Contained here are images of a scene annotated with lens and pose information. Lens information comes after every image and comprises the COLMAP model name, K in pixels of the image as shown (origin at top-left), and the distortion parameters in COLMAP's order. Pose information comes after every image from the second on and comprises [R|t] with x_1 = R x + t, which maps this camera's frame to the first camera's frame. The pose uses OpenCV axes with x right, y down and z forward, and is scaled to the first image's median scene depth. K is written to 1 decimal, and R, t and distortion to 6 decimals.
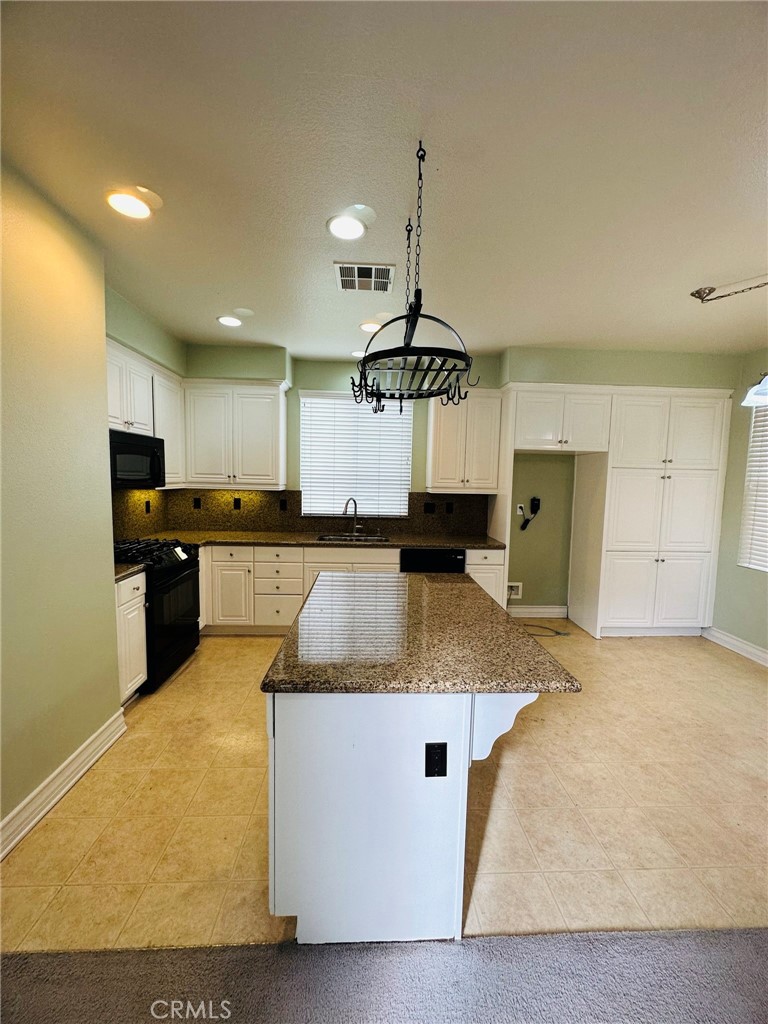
lens RADIAL K [[406.2, 0, 384.1], [0, 406.2, 514.8], [0, 0, 1]] dist [0.000031, -0.000187]
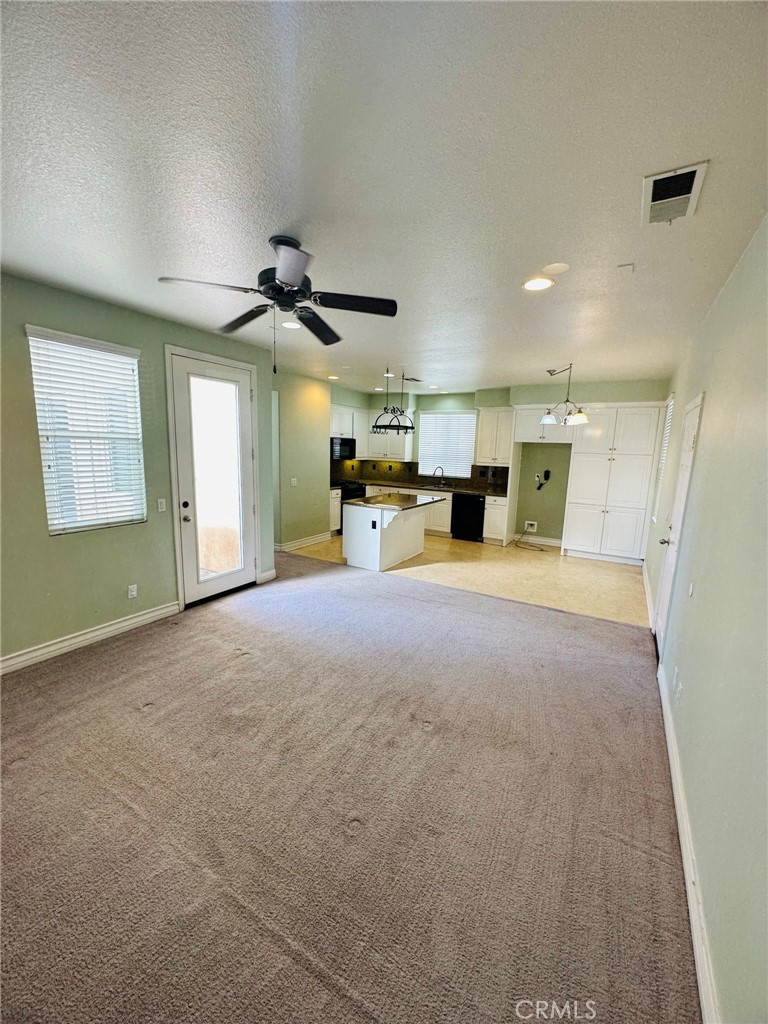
lens RADIAL K [[406.2, 0, 384.3], [0, 406.2, 512.2], [0, 0, 1]] dist [0.000031, -0.000187]
pose [[0.834745, 0.091512, -0.542979, 0.799062], [-0.061255, 0.995405, 0.073593, 0.049173], [0.547219, -0.028171, 0.836515, -0.791263]]
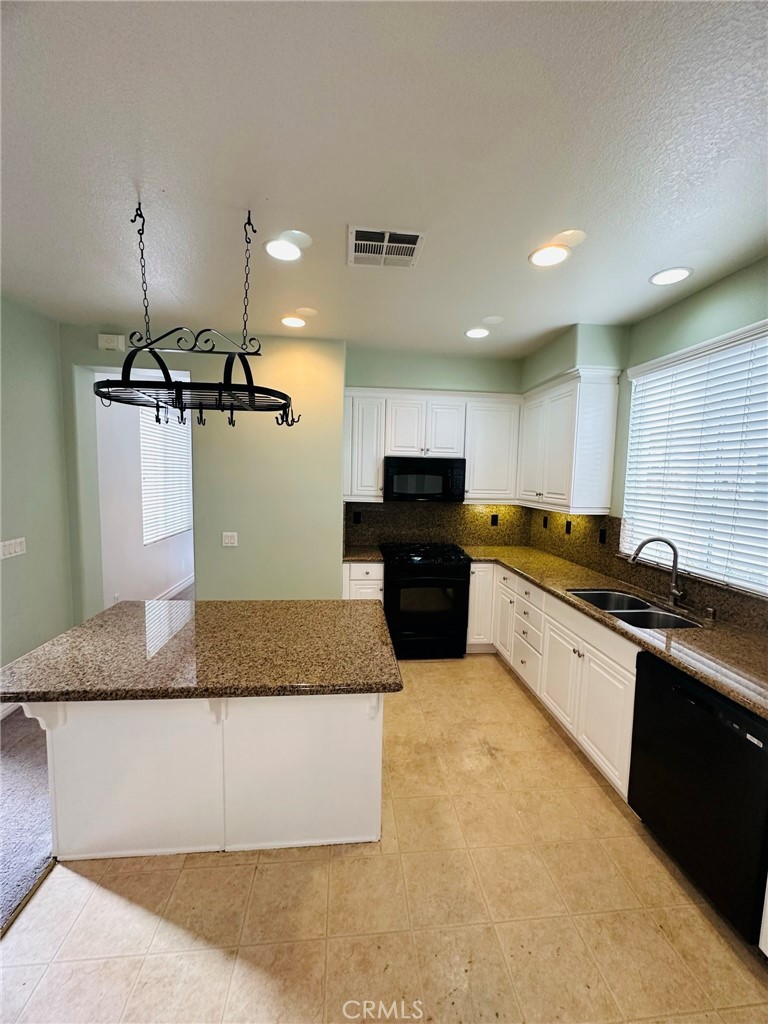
lens RADIAL K [[406.2, 0, 387.8], [0, 406.2, 516.4], [0, 0, 1]] dist [0.000031, -0.000187]
pose [[0.060762, 0.074236, -0.995388, 0.475687], [-0.111970, 0.991443, 0.067107, -0.068387], [0.991852, 0.107376, 0.068555, 0.610070]]
